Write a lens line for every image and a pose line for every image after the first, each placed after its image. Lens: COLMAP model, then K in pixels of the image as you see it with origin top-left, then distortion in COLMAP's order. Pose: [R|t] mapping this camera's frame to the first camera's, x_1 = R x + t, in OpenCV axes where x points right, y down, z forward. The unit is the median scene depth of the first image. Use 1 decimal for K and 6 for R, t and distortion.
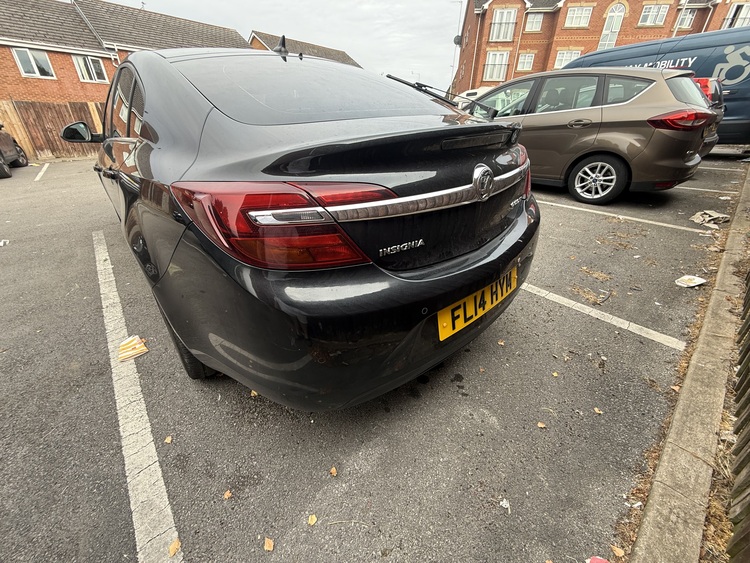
lens RADIAL K [[298.2, 0, 377.6], [0, 298.2, 279.4], [0, 0, 1]] dist [-0.011968, 0.000030]
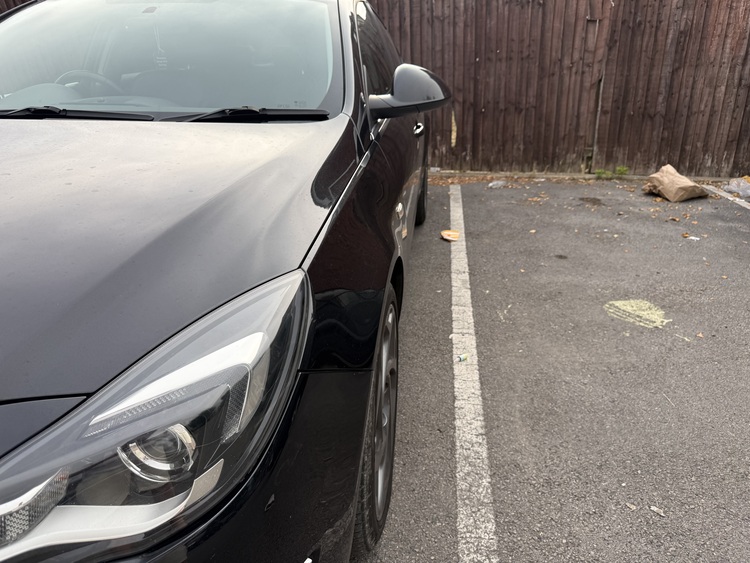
lens RADIAL K [[524.4, 0, 372.3], [0, 524.4, 279.8], [0, 0, 1]] dist [0.000504, -0.009251]
pose [[-0.648567, -0.276896, 0.709006, -1.745301], [0.381494, 0.687788, 0.617584, -0.886118], [-0.658652, 0.671026, -0.340442, 1.632875]]
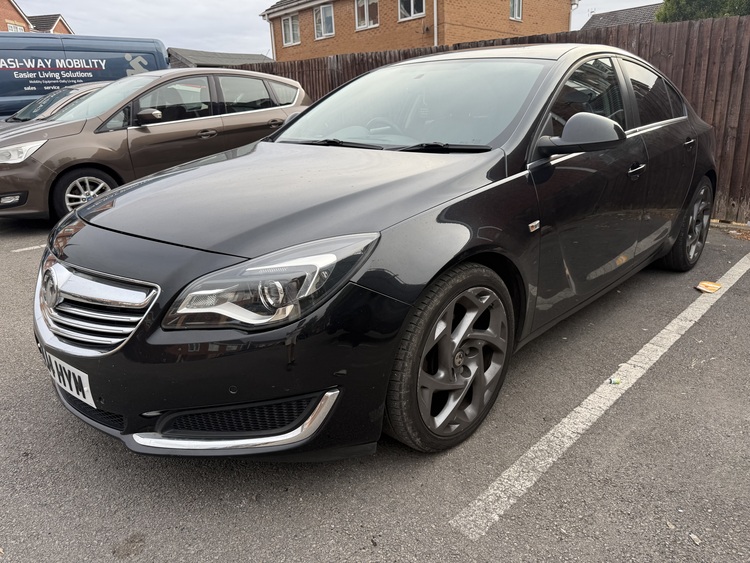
lens RADIAL K [[524.4, 0, 372.9], [0, 524.4, 283.2], [0, 0, 1]] dist [0.000504, -0.009251]
pose [[-0.055016, -0.300060, 0.952332, -2.118755], [0.504390, 0.814785, 0.285860, -0.809081], [-0.861722, 0.496074, 0.106521, 1.486029]]
